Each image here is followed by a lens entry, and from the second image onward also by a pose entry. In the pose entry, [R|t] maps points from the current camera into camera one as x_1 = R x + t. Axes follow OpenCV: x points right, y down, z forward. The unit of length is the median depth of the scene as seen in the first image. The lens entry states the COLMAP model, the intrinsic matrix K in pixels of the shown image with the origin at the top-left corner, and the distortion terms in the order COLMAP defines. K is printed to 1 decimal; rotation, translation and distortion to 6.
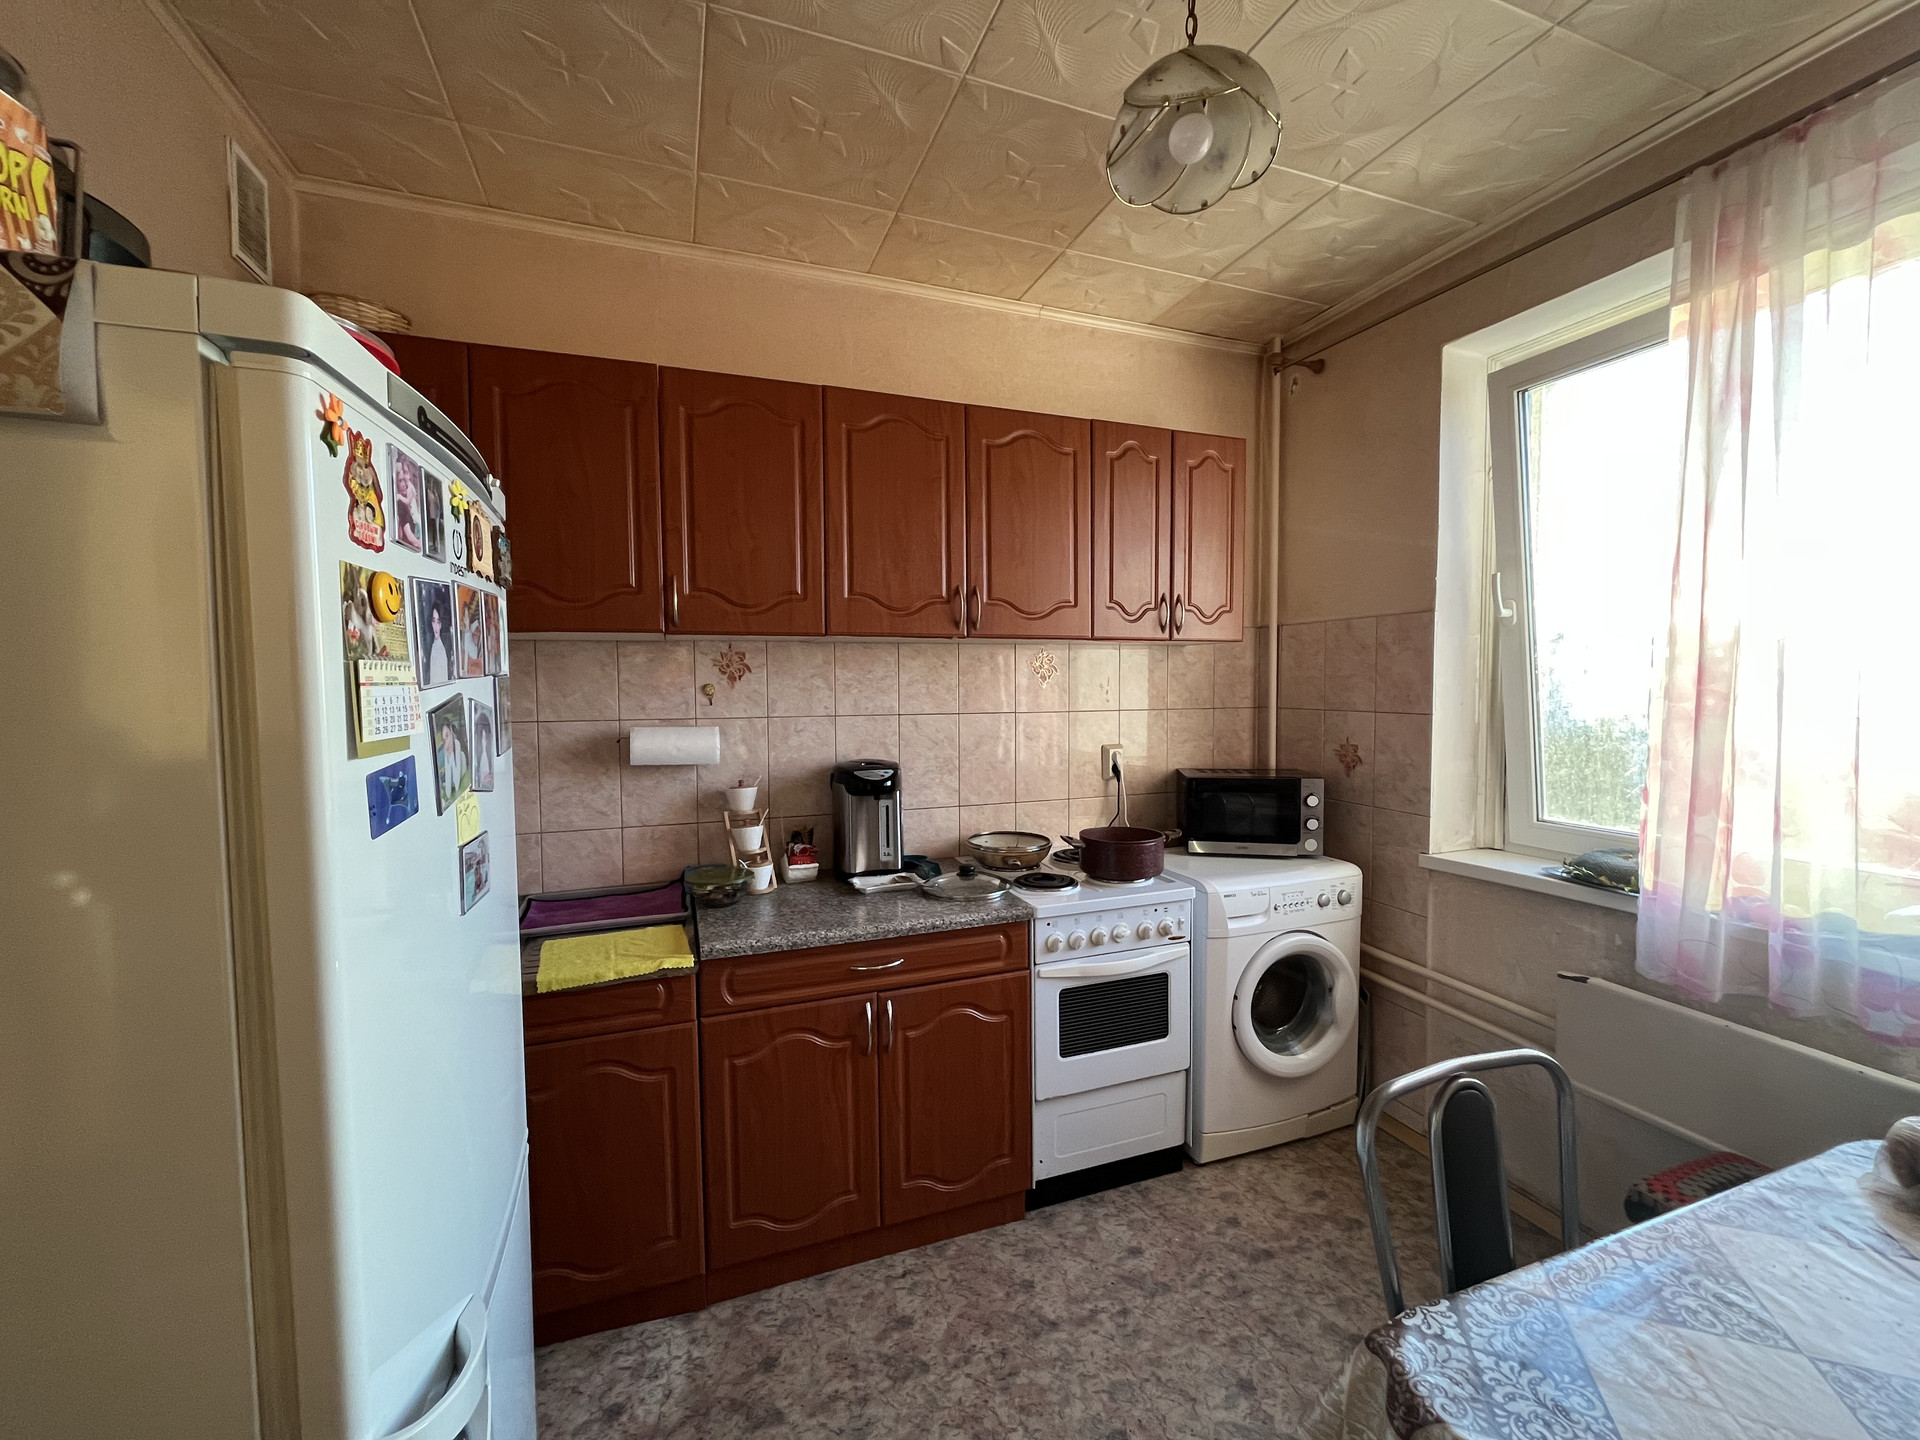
lens RADIAL K [[772.9, 0, 958.7], [0, 772.9, 723.5], [0, 0, 1]] dist [-0.003388, -0.000051]
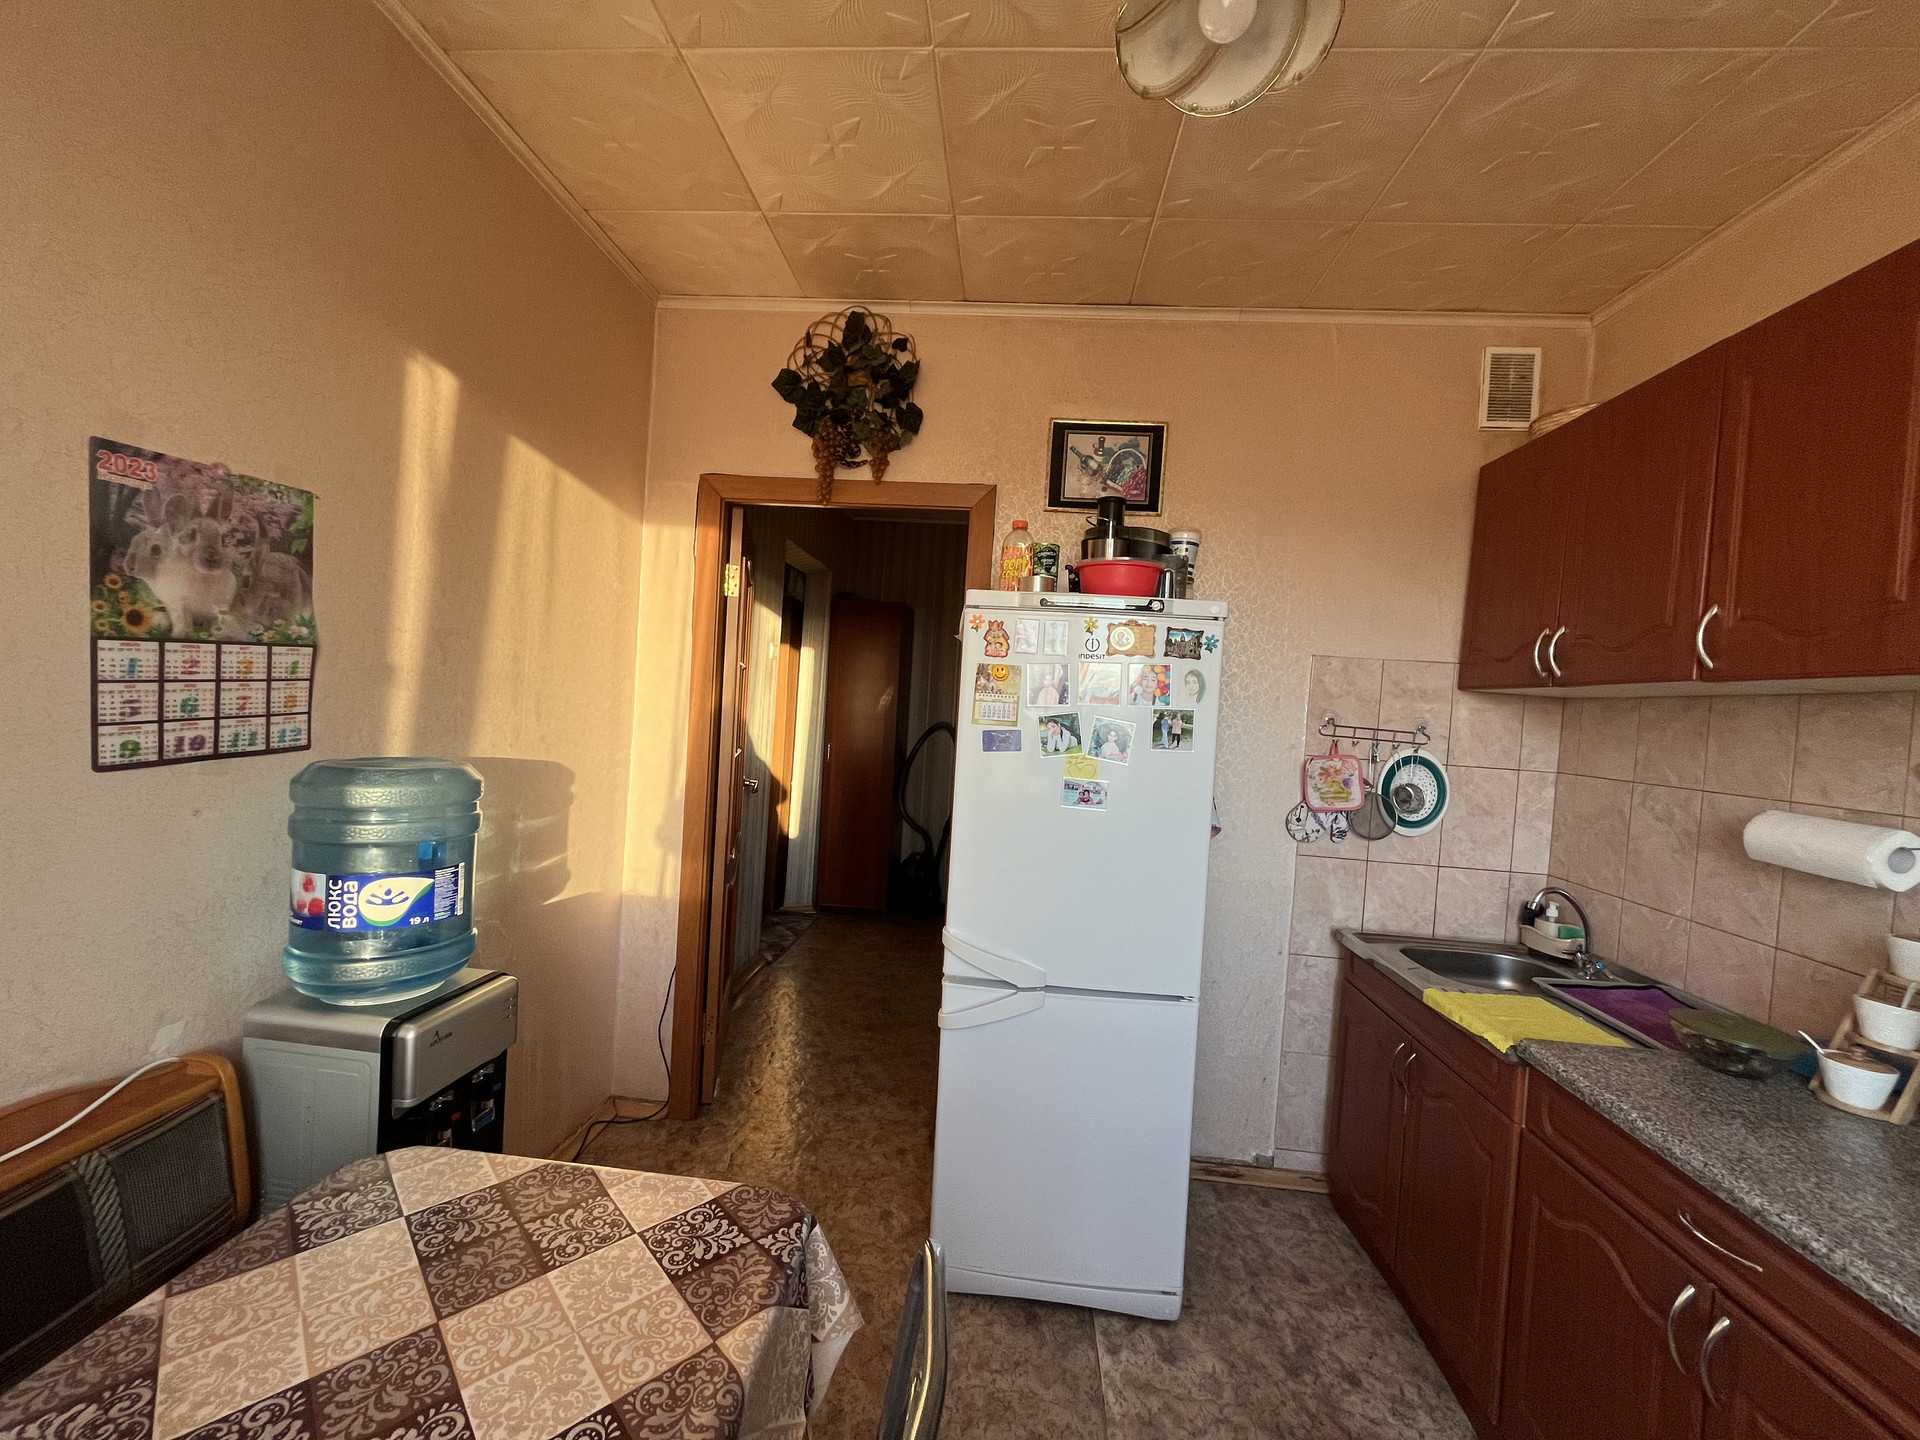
lens RADIAL K [[772.9, 0, 956.7], [0, 772.9, 720.7], [0, 0, 1]] dist [-0.003388, -0.000051]
pose [[-0.420610, 0.000027, -0.907241, 0.693314], [-0.106177, 0.993127, 0.049254, -0.040591], [0.901007, 0.117045, -0.417716, 0.722296]]
